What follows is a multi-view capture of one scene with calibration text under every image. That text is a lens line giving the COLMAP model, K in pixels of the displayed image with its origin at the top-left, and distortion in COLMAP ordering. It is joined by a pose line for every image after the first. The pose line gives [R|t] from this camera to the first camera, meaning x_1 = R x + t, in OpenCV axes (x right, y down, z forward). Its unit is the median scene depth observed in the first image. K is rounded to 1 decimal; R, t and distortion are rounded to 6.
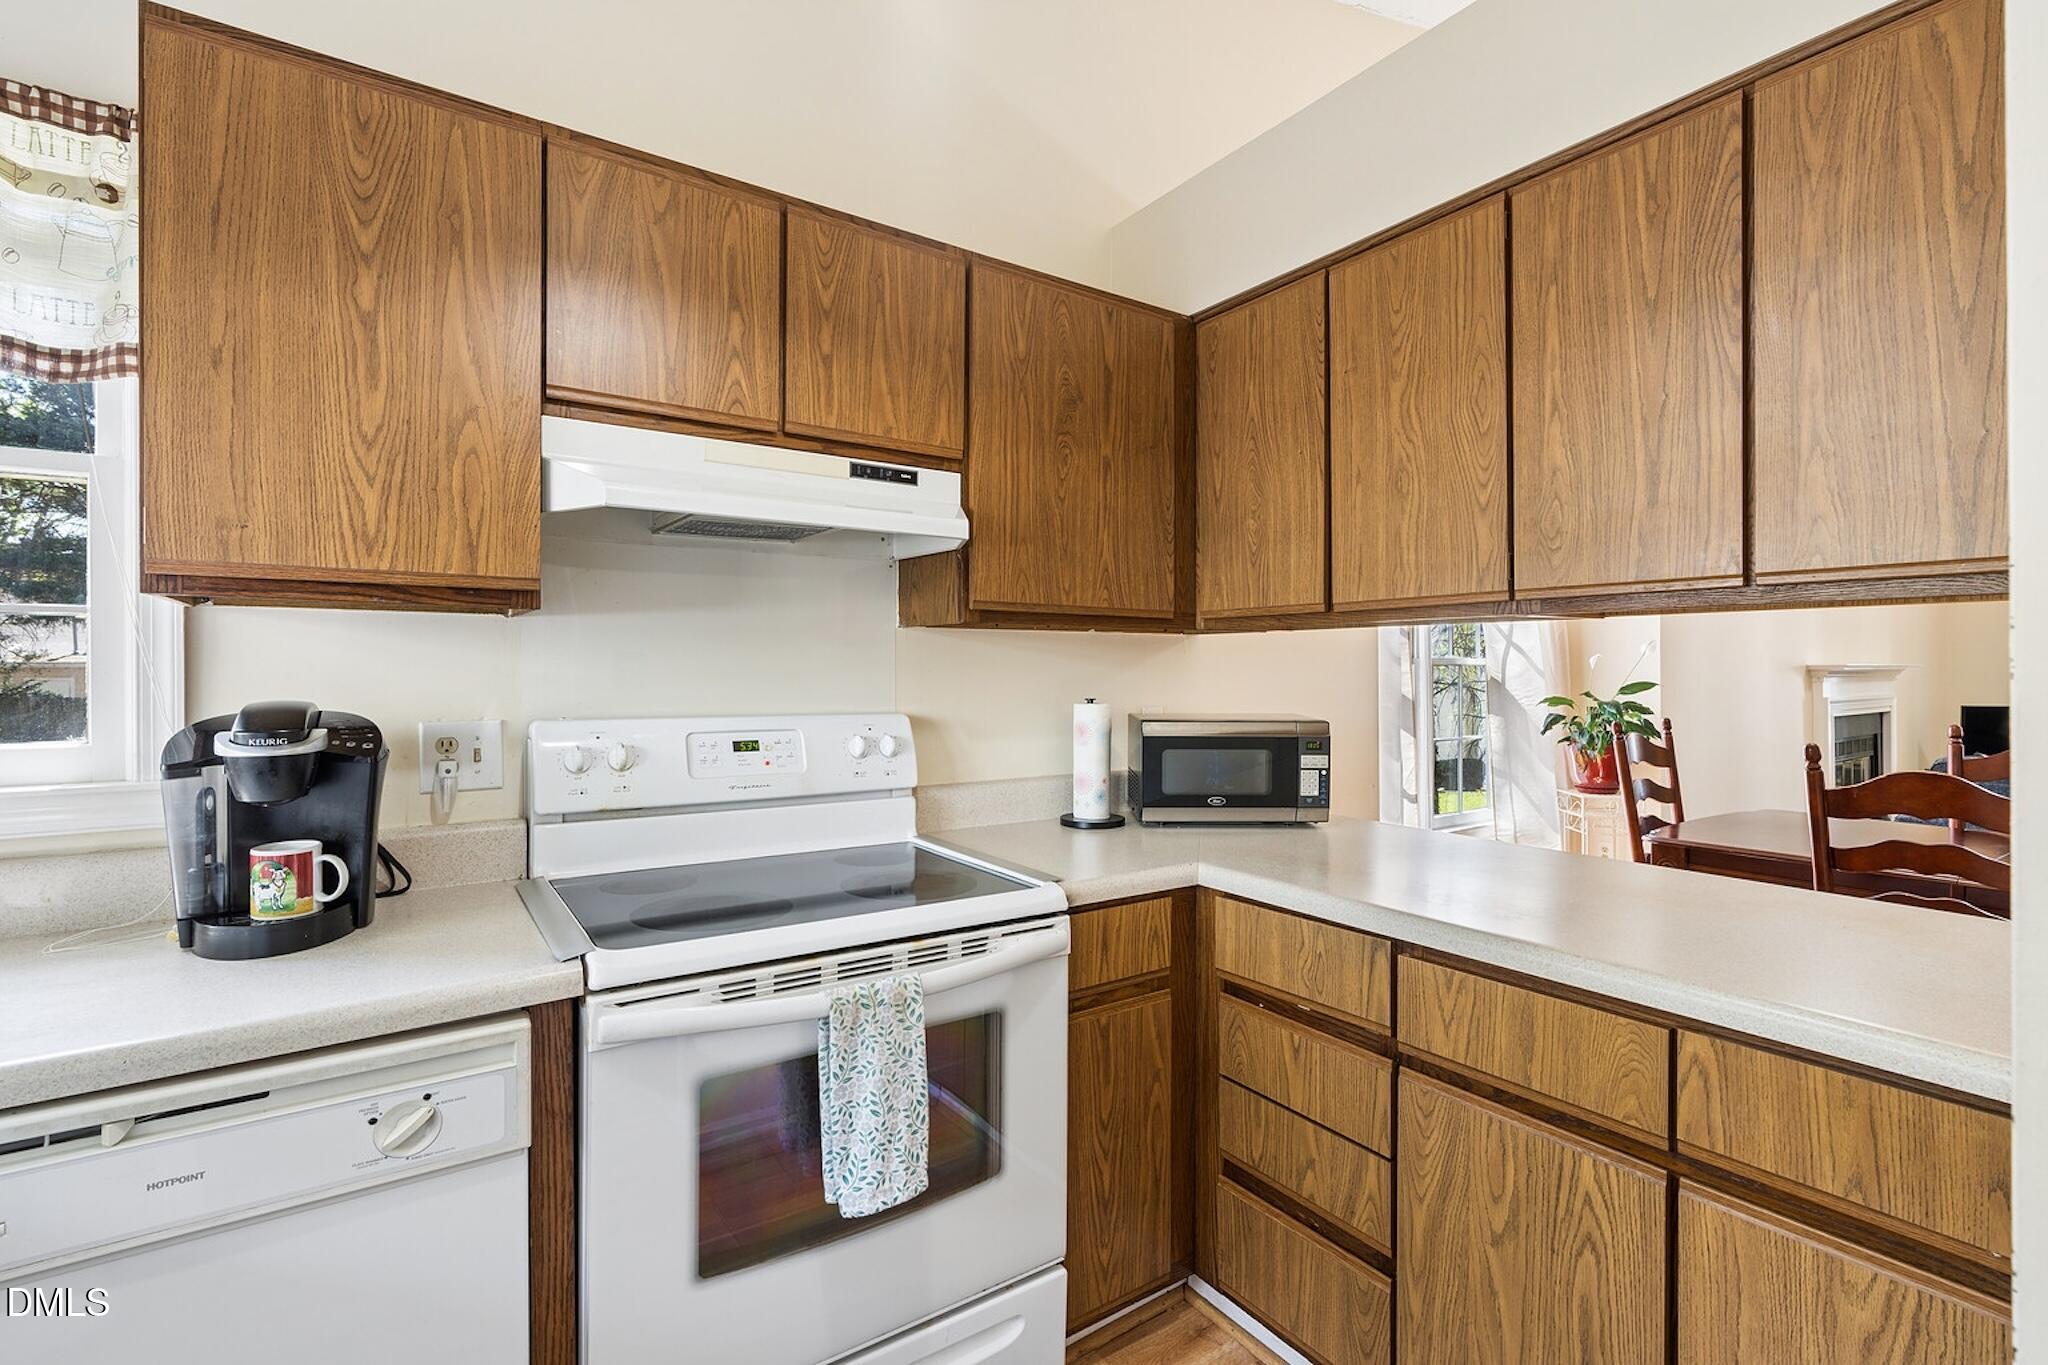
lens RADIAL K [[923.2, 0, 1030.5], [0, 923.2, 669.1], [0, 0, 1]] dist [-0.006652, 0.003711]
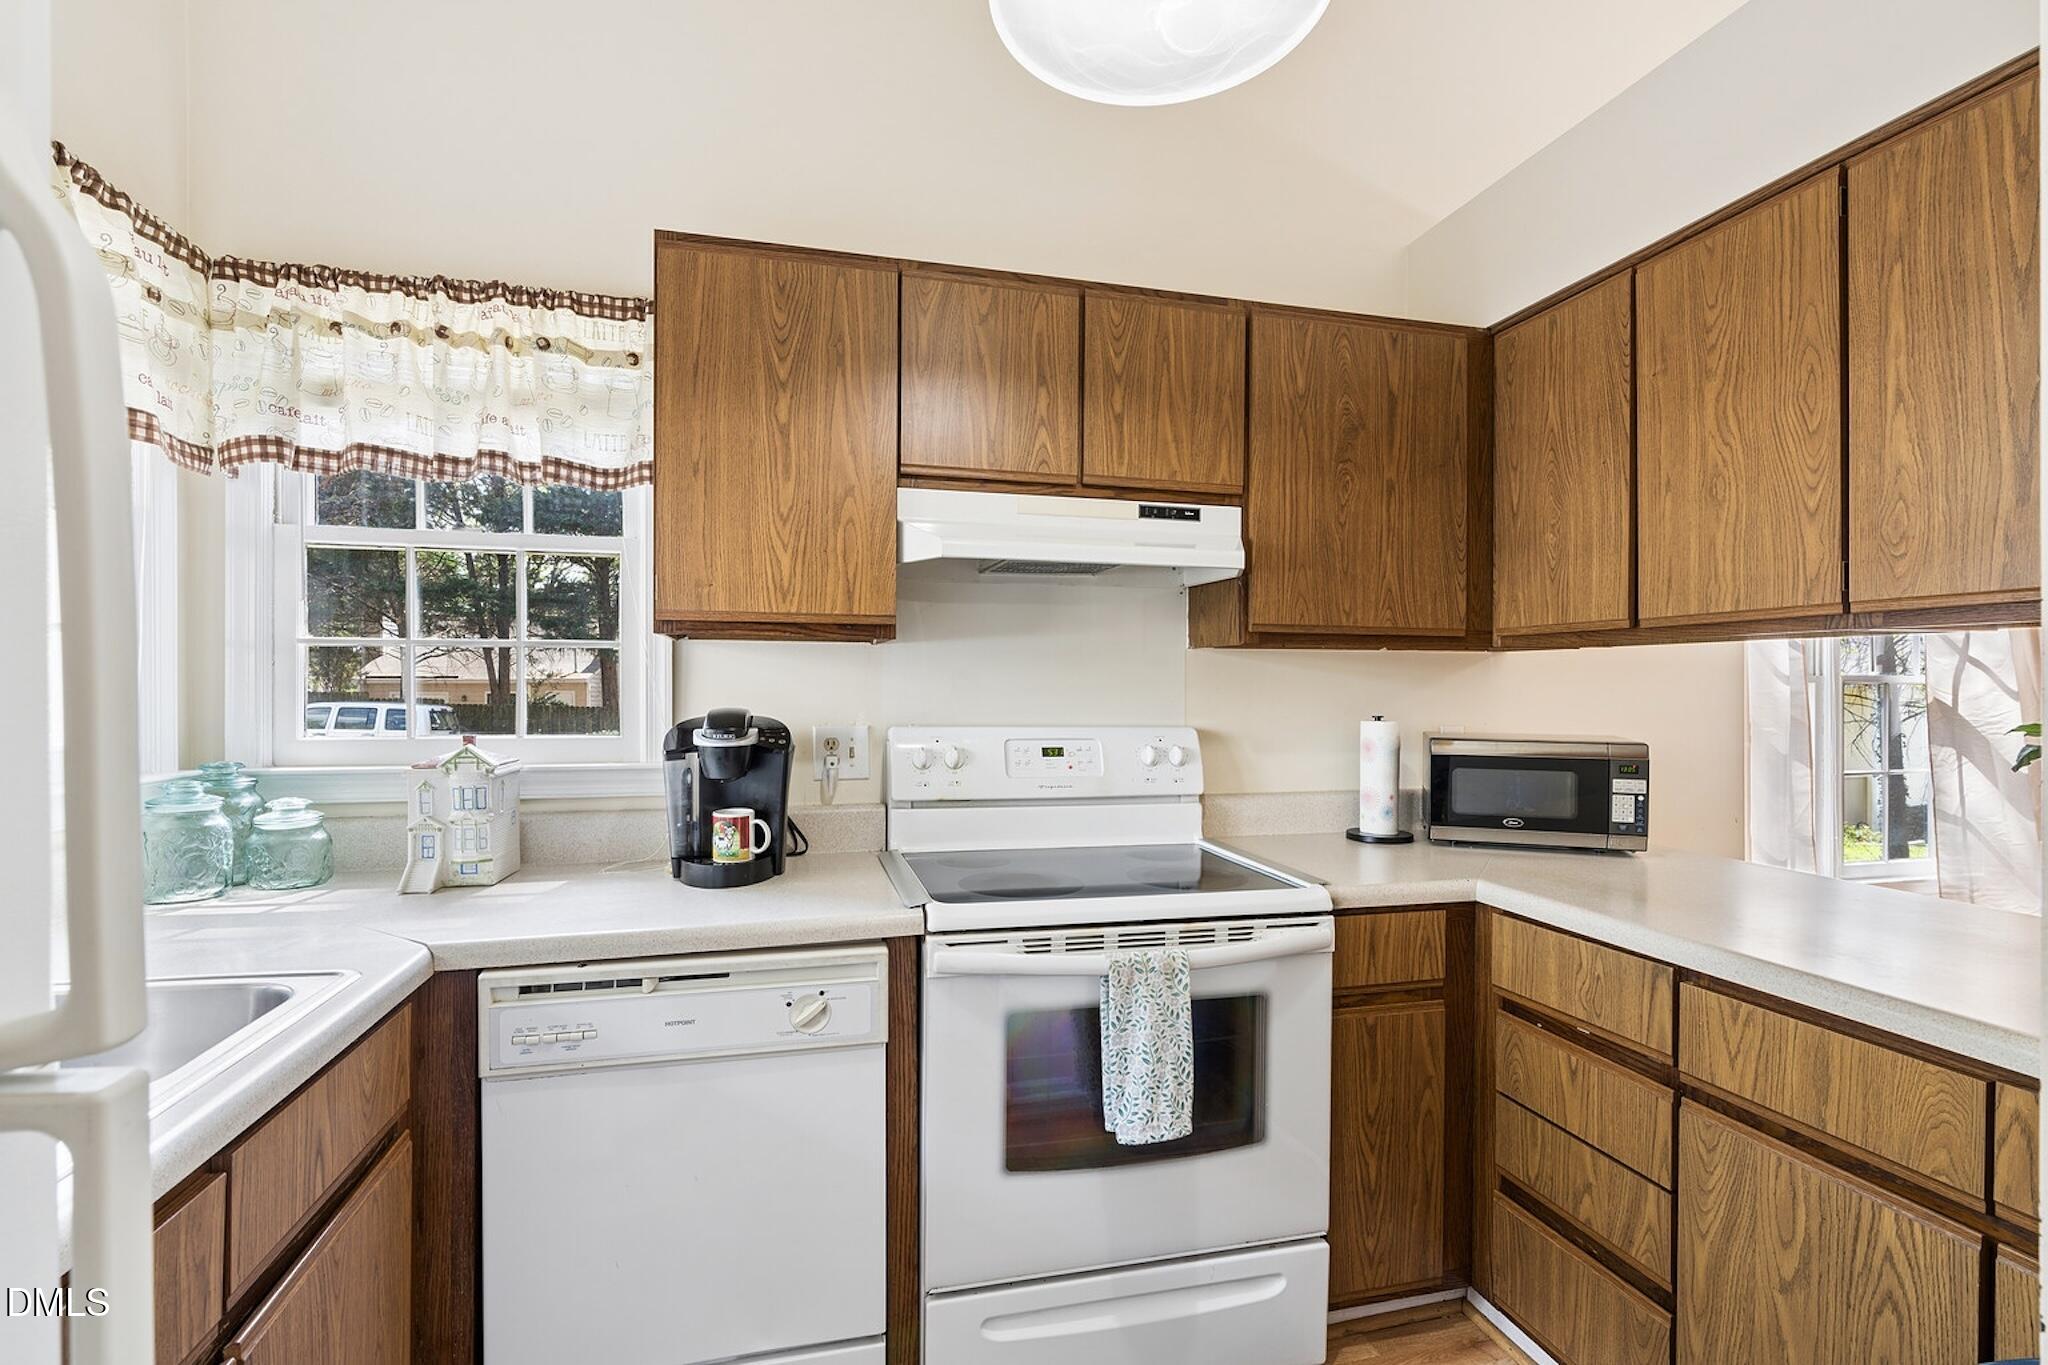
lens RADIAL K [[933.5, 0, 1023.1], [0, 933.5, 685.6], [0, 0, 1]] dist [-0.003694, 0.000707]
pose [[0.937607, 0.003046, -0.347684, 0.092339], [-0.003277, 0.999995, -0.000077, -0.000569], [0.347682, 0.001212, 0.937612, -0.168197]]
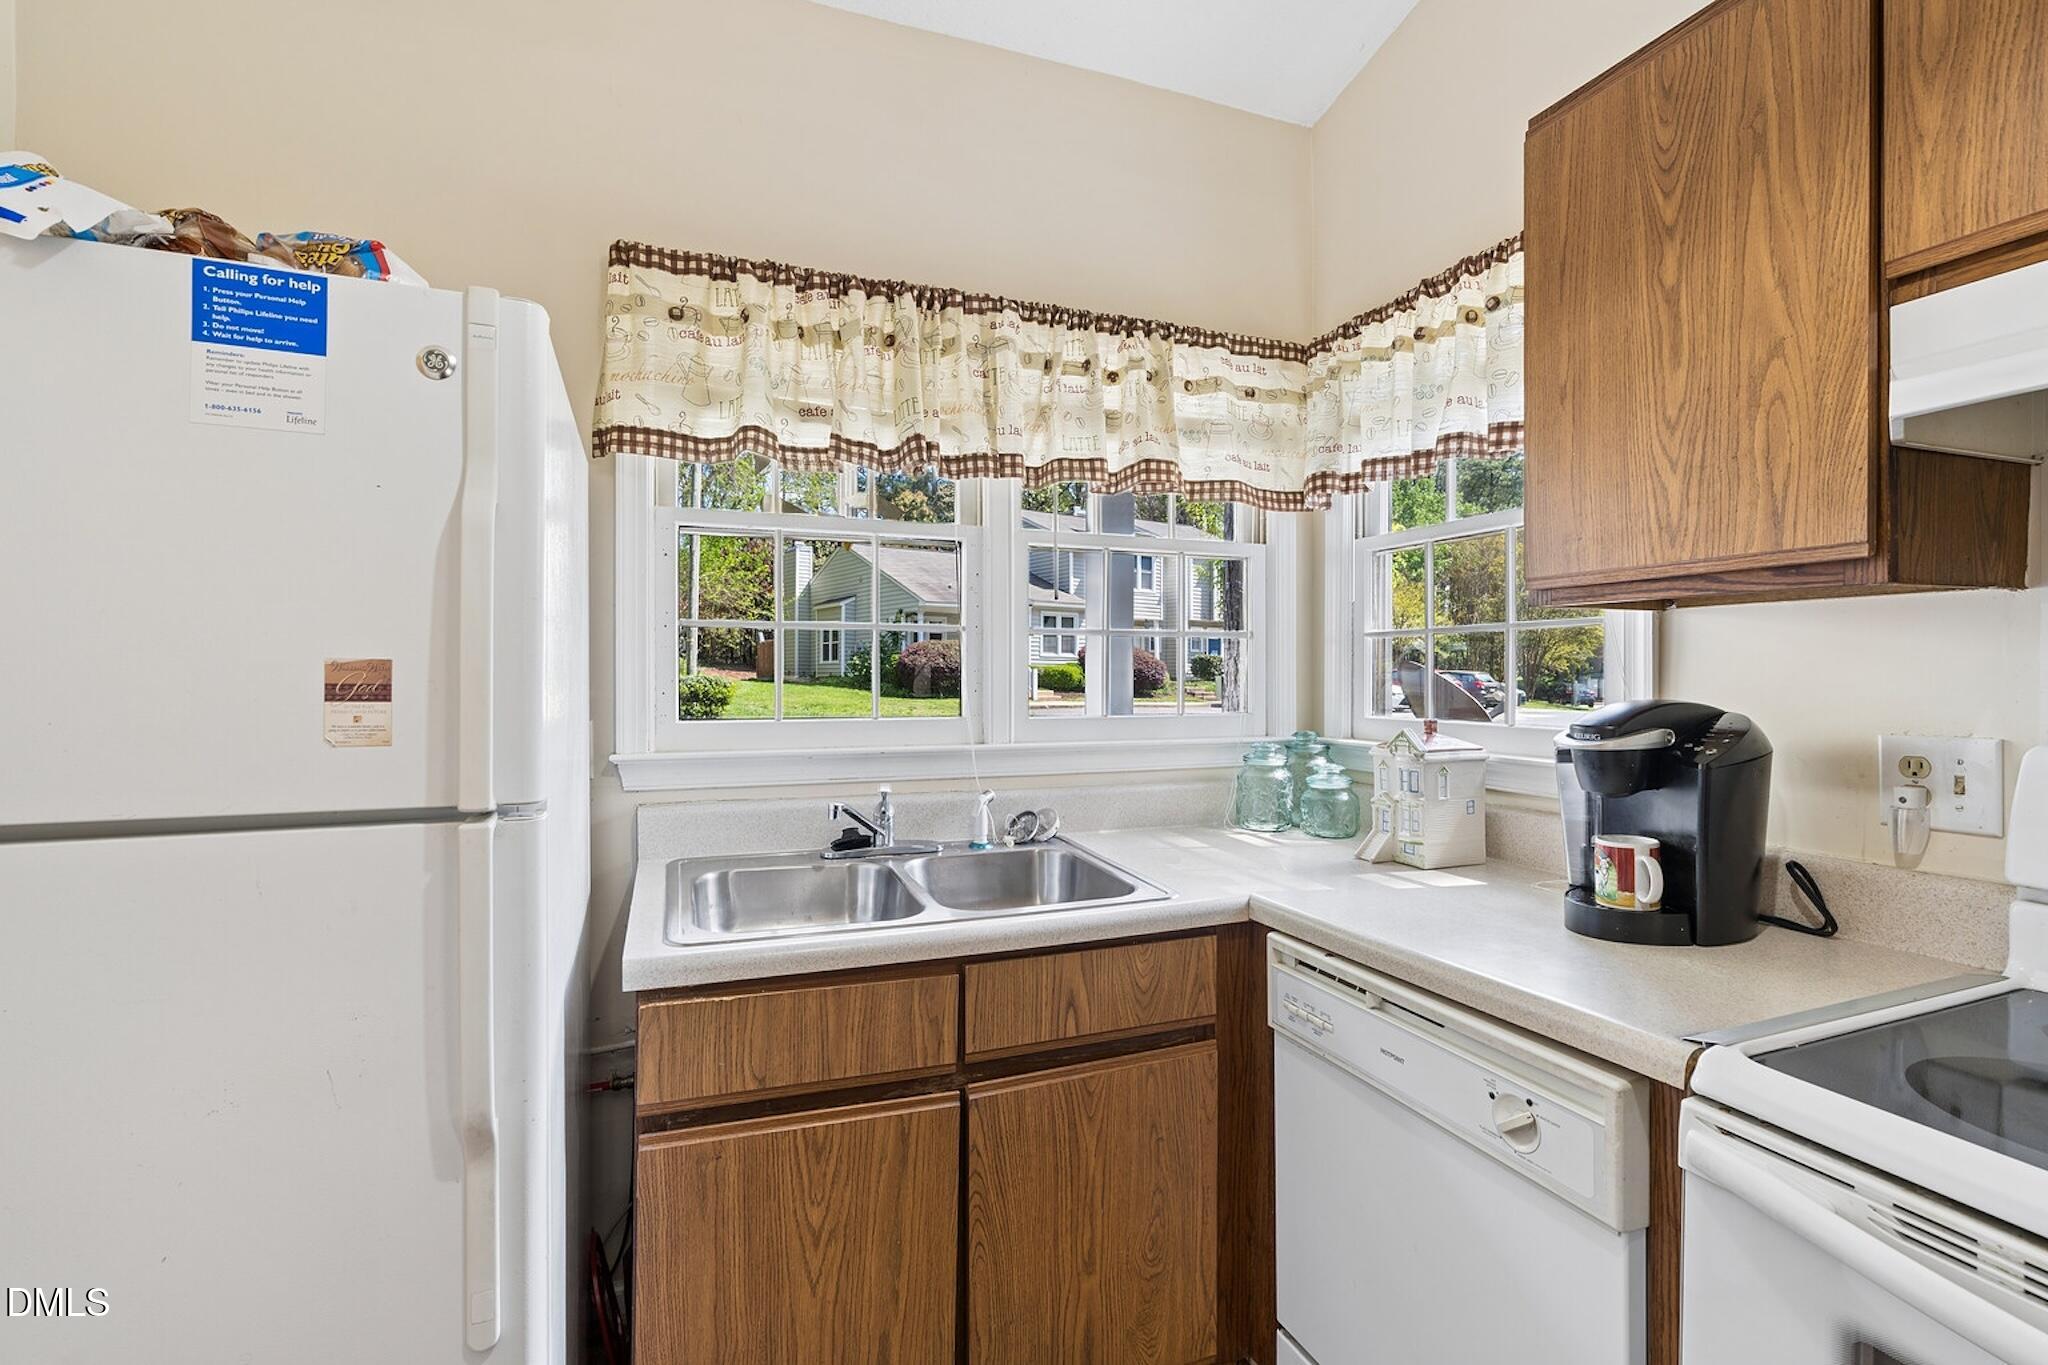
lens RADIAL K [[913.3, 0, 1020.2], [0, 913.3, 677.3], [0, 0, 1]] dist [-0.005158, 0.001605]
pose [[-0.232095, 0.005522, -0.972677, 0.324590], [0.004725, 0.999978, 0.004550, 0.002021], [0.972682, -0.003540, -0.232116, 0.543370]]
